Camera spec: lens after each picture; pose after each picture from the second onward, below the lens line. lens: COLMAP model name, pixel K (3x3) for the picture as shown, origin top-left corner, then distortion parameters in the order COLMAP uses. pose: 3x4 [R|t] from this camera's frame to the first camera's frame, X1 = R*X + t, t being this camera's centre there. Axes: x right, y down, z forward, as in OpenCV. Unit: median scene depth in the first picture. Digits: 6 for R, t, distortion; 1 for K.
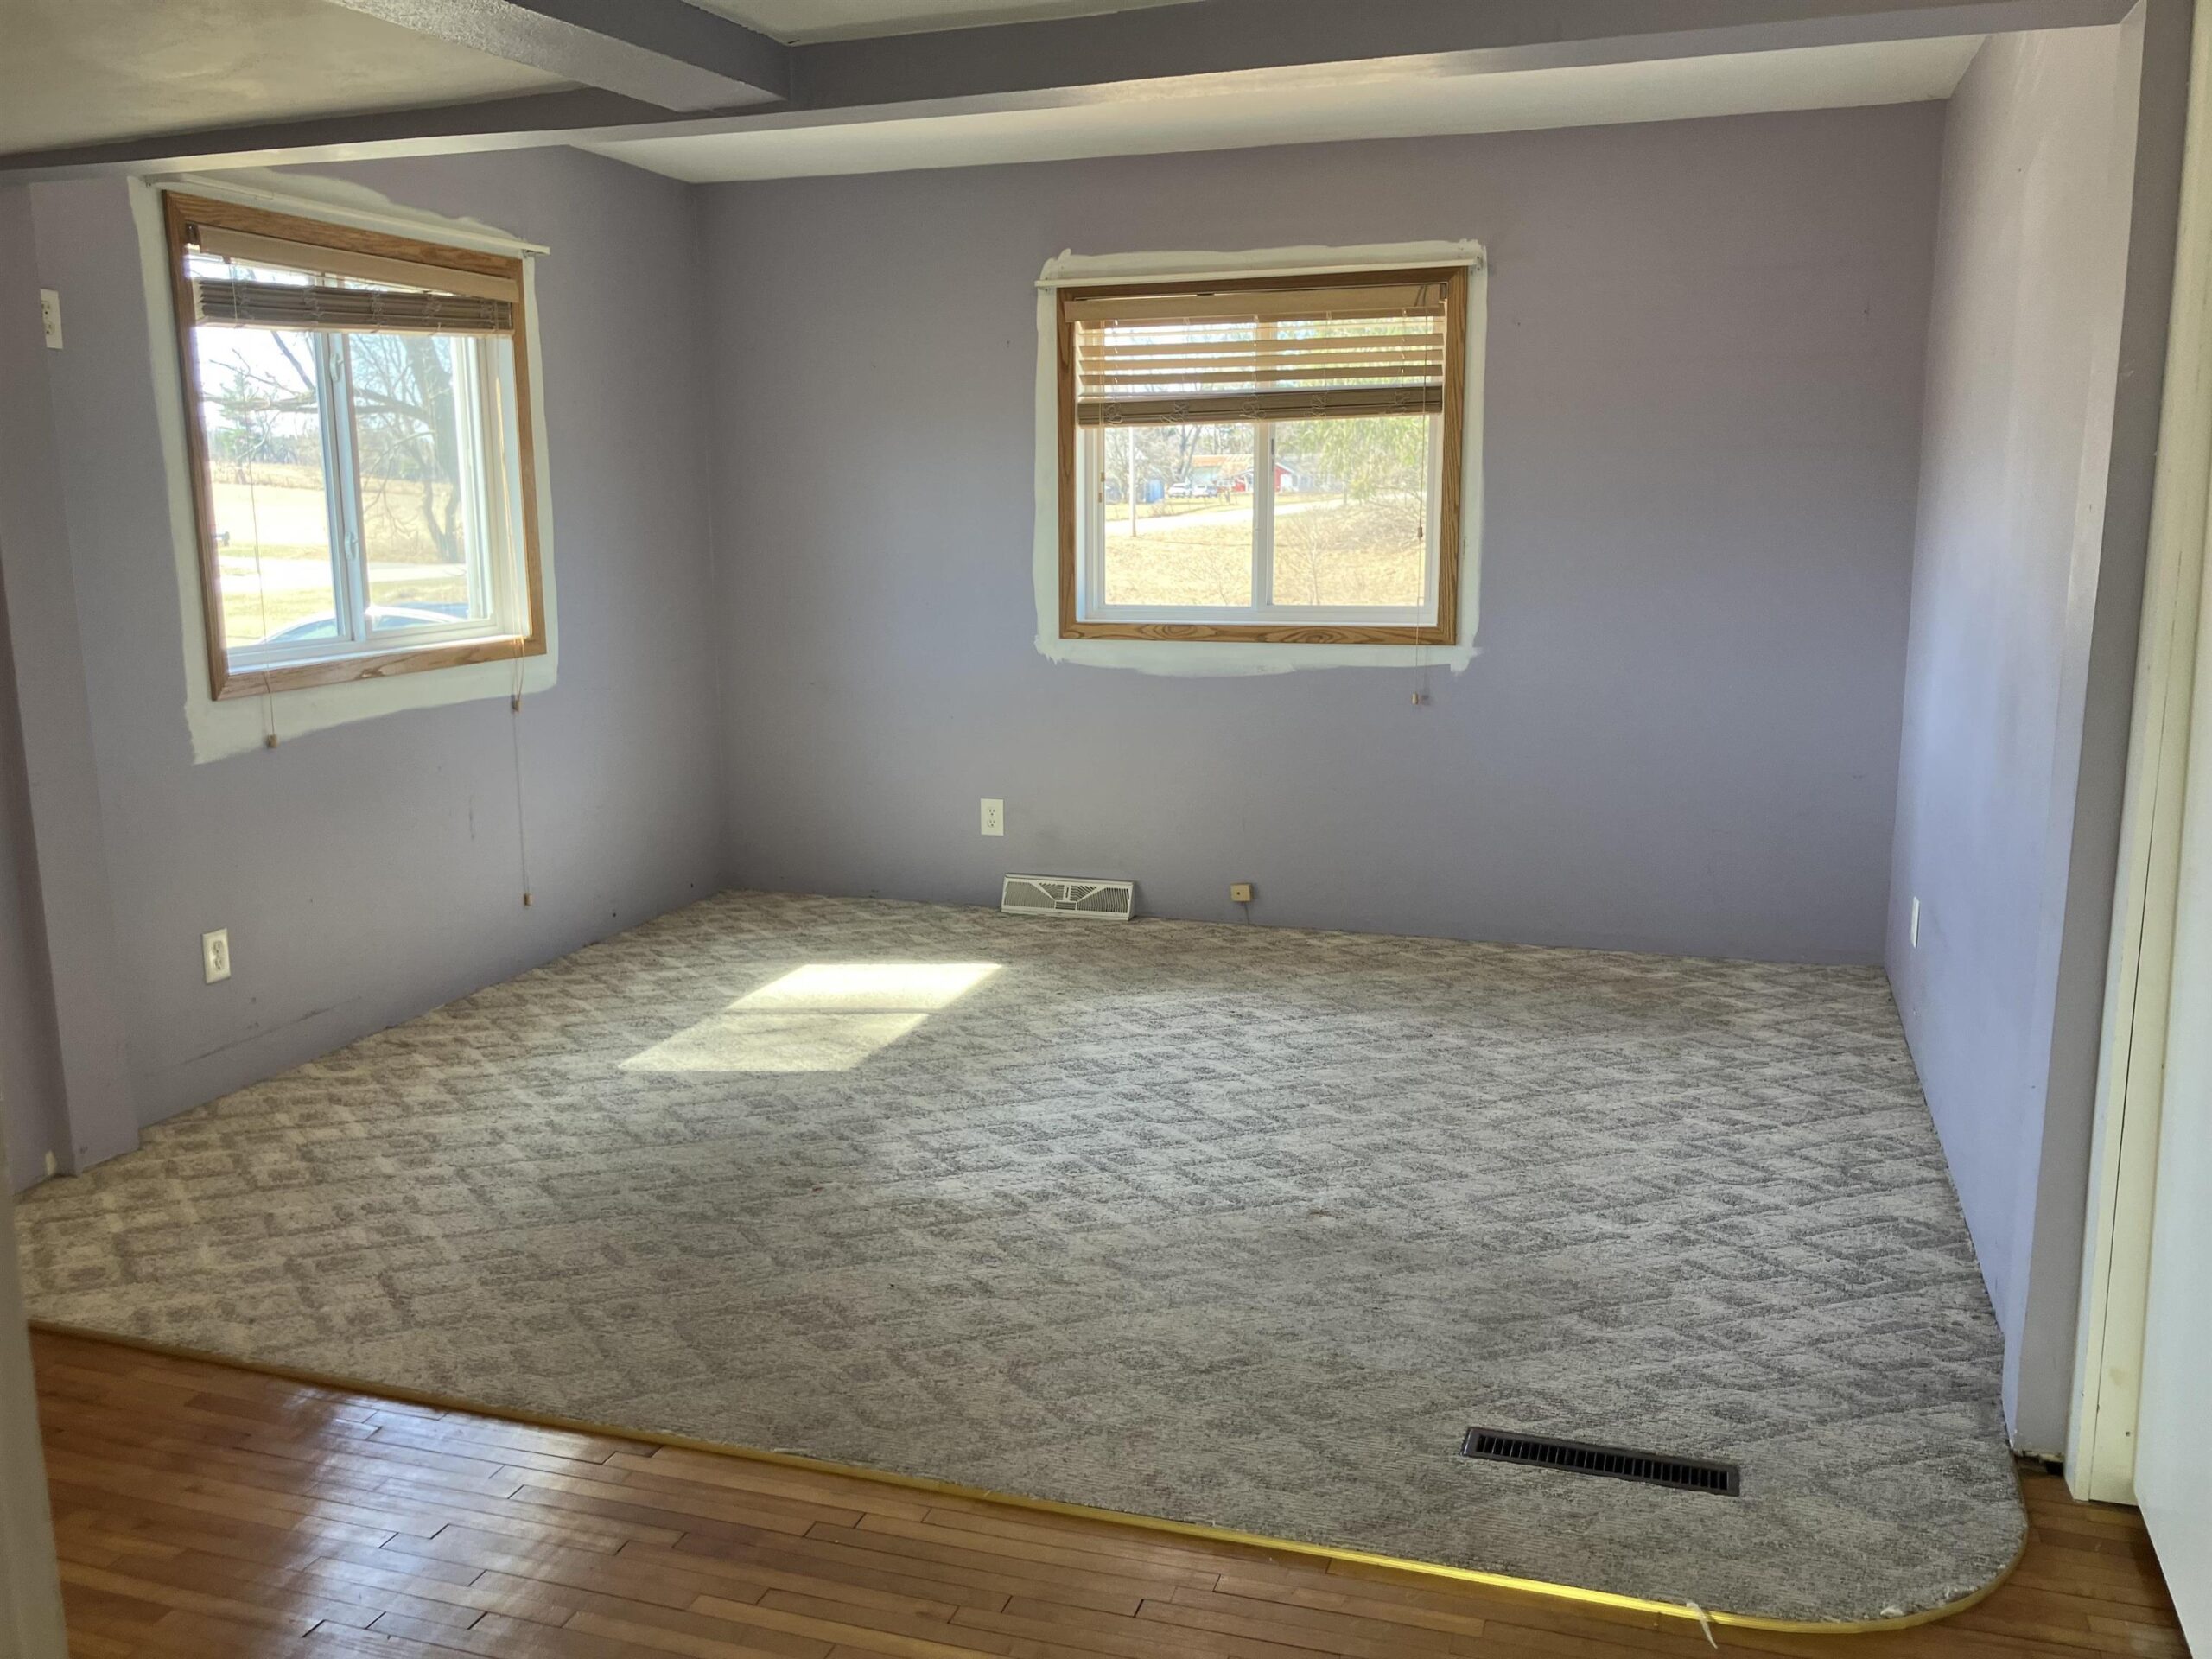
lens RADIAL K [[1812.0, 0, 1107.5], [0, 1812.0, 826.2], [0, 0, 1]] dist [0.023556, -0.020417]
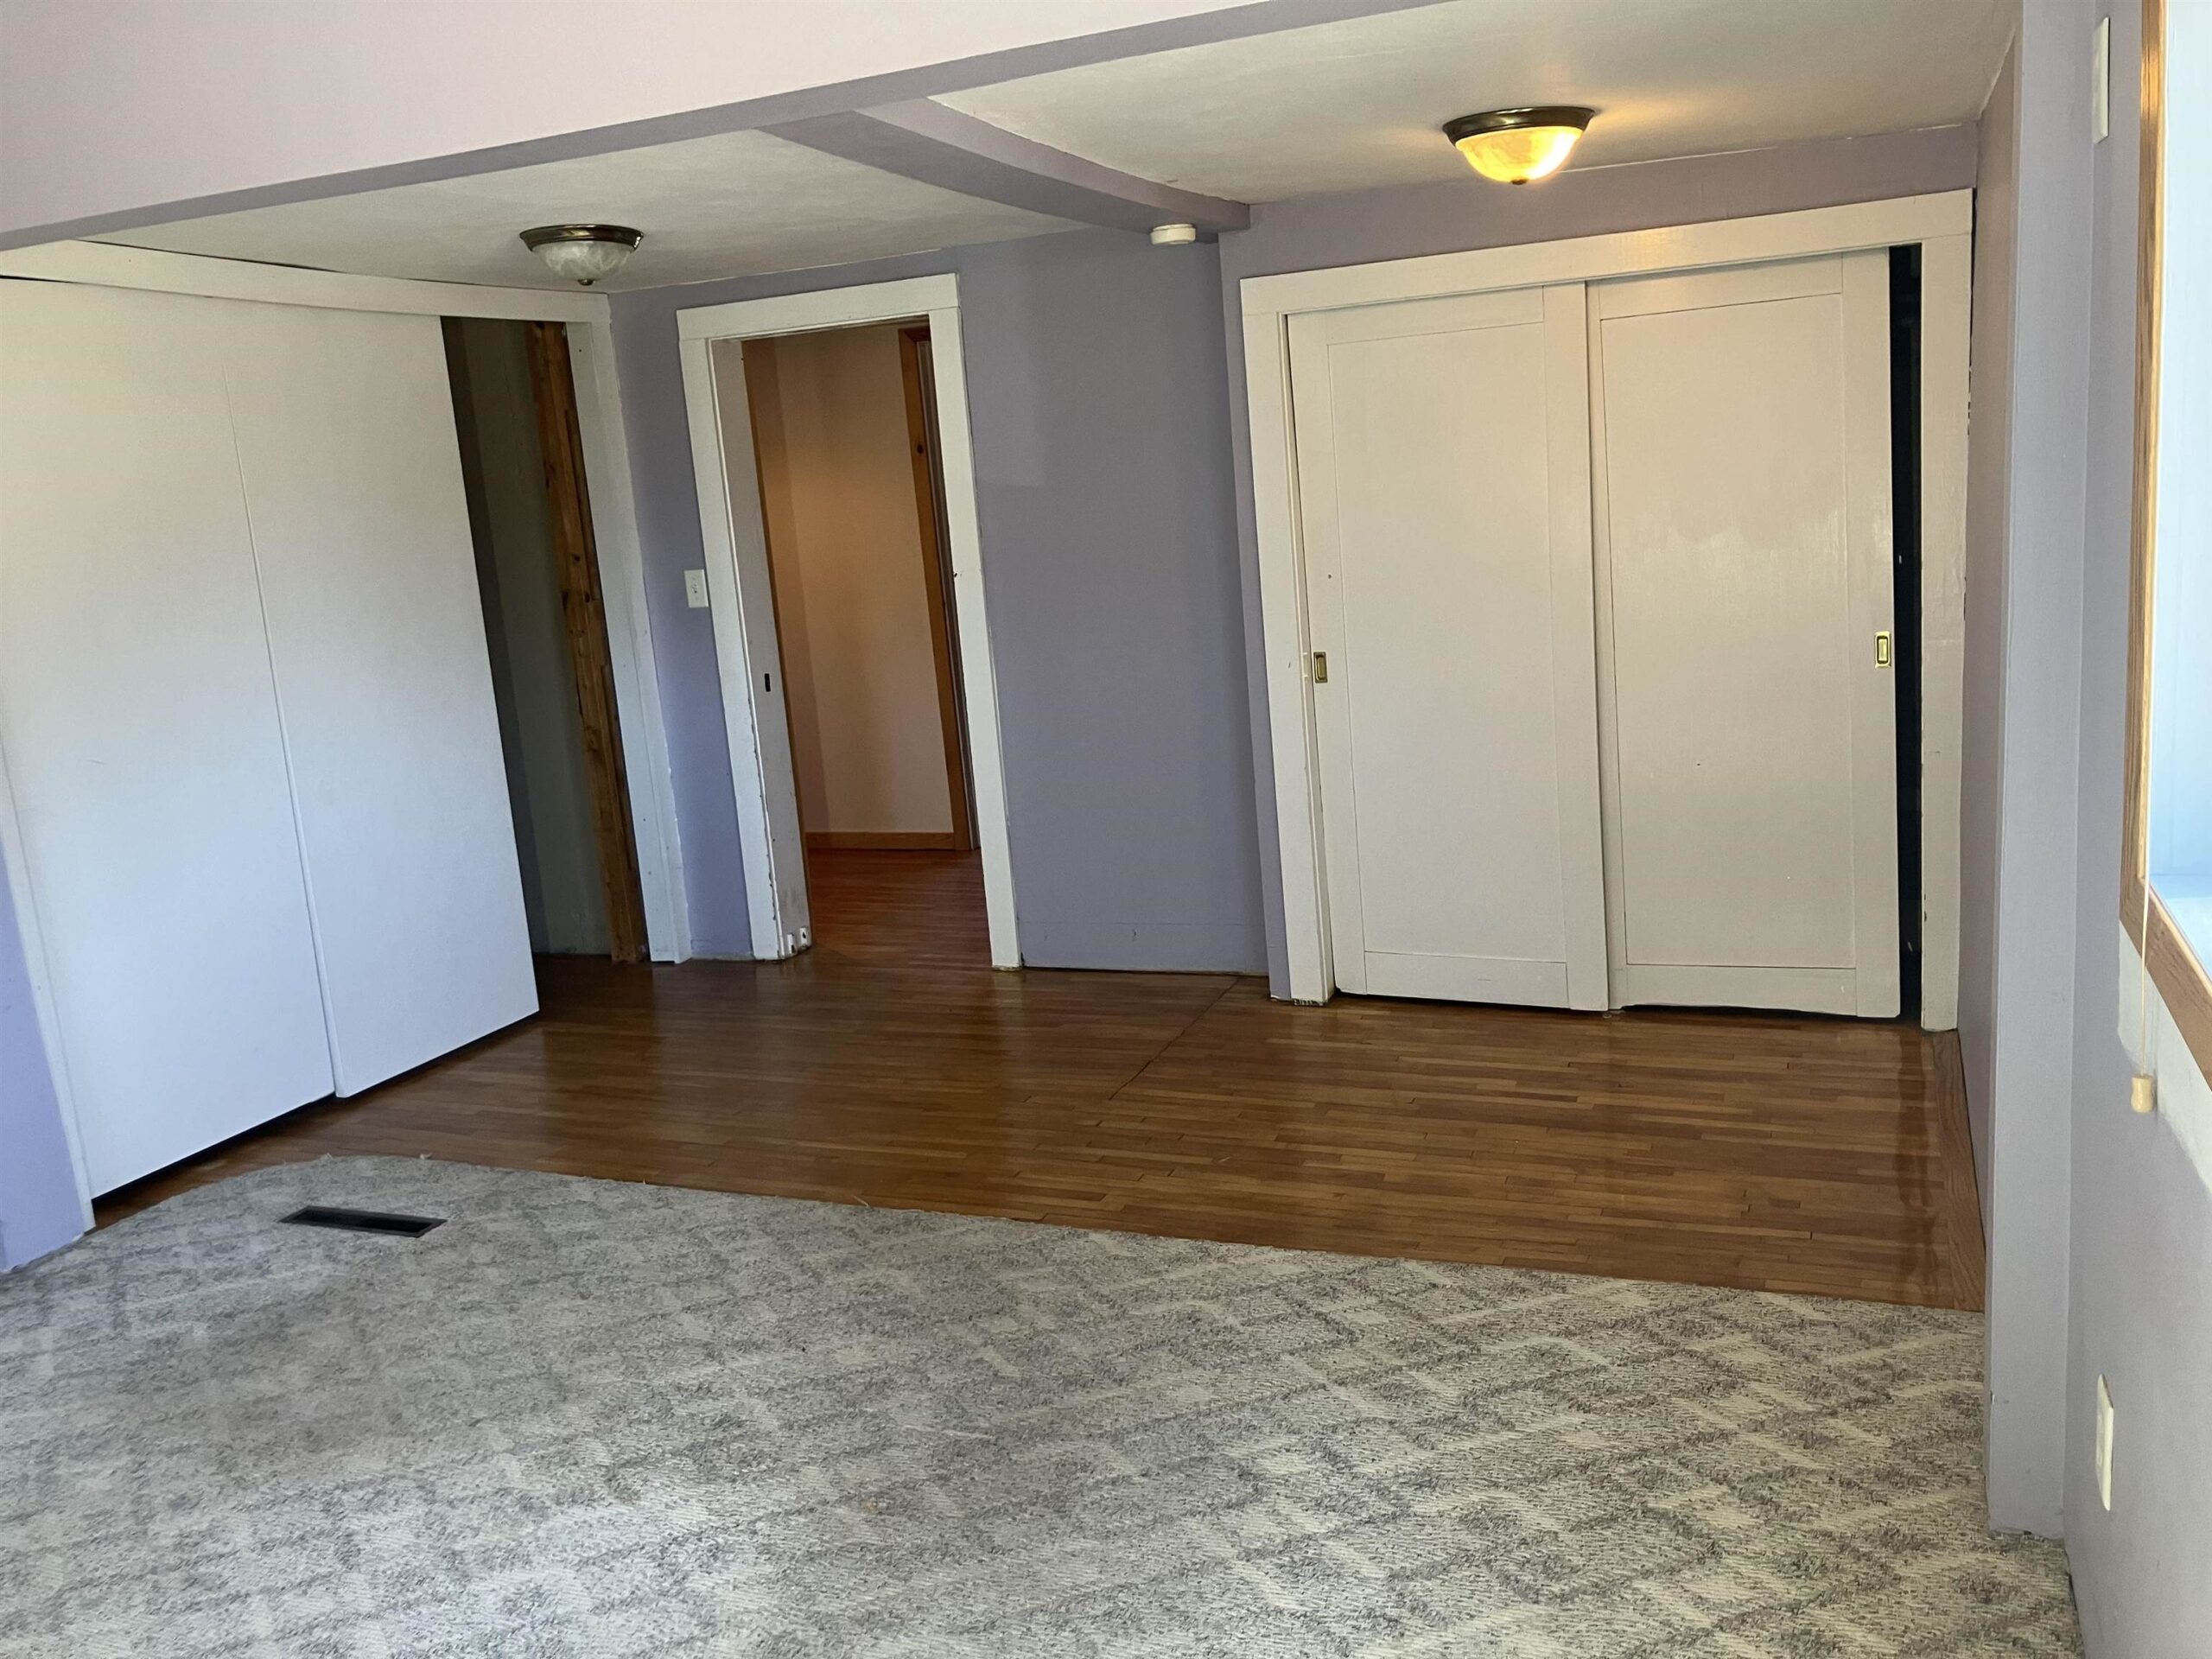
lens RADIAL K [[1812.0, 0, 1105.4], [0, 1812.0, 827.1], [0, 0, 1]] dist [0.023556, -0.020417]
pose [[-0.994021, 0.075461, 0.078919, -0.343462], [0.099396, 0.924525, 0.367931, -0.312965], [-0.045198, 0.373575, -0.926498, 1.636499]]
